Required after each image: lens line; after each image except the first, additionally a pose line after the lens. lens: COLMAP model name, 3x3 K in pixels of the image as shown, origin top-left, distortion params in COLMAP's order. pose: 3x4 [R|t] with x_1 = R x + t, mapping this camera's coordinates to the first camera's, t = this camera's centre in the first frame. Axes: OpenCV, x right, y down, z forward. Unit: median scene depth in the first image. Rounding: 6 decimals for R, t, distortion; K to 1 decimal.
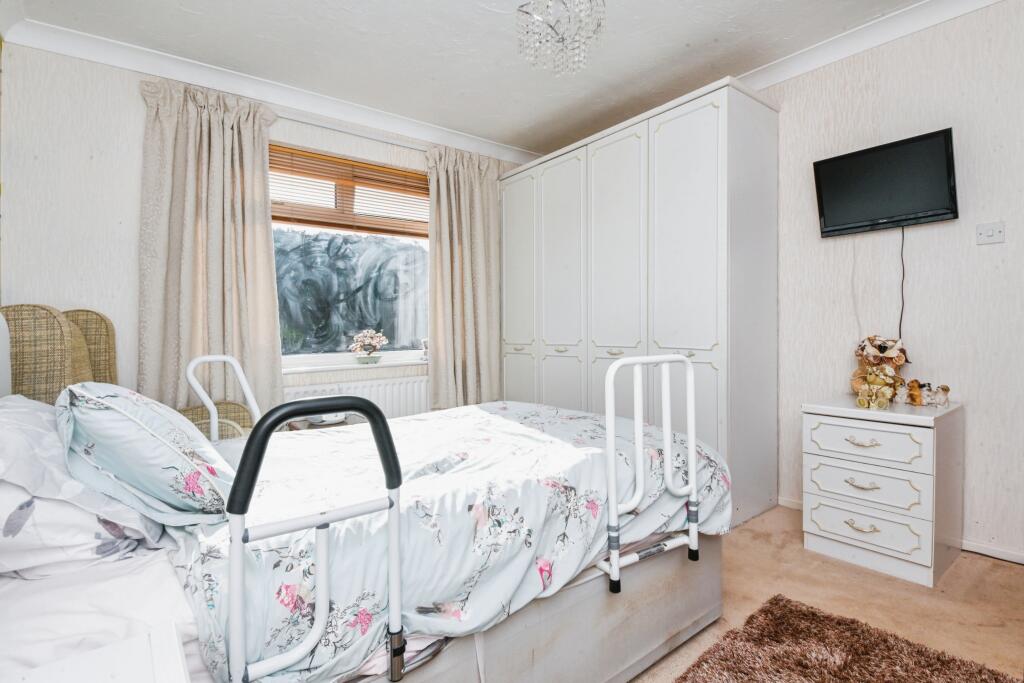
lens RADIAL K [[493.4, 0, 509.9], [0, 493.4, 329.4], [0, 0, 1]] dist [0.001130, 0.000104]
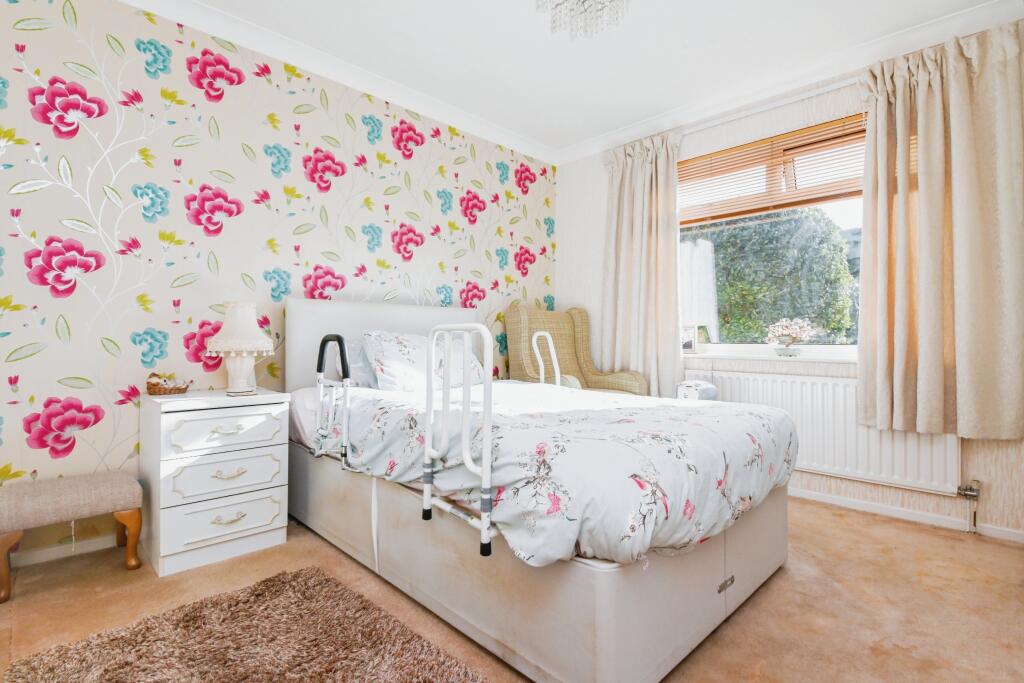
lens RADIAL K [[500.9, 0, 510.4], [0, 500.9, 318.9], [0, 0, 1]] dist [-0.000400, -0.000321]
pose [[0.098024, -0.001547, -0.995183, 0.555506], [-0.006959, 0.999973, -0.002240, 0.009125], [0.995160, 0.007145, 0.098011, 0.397425]]
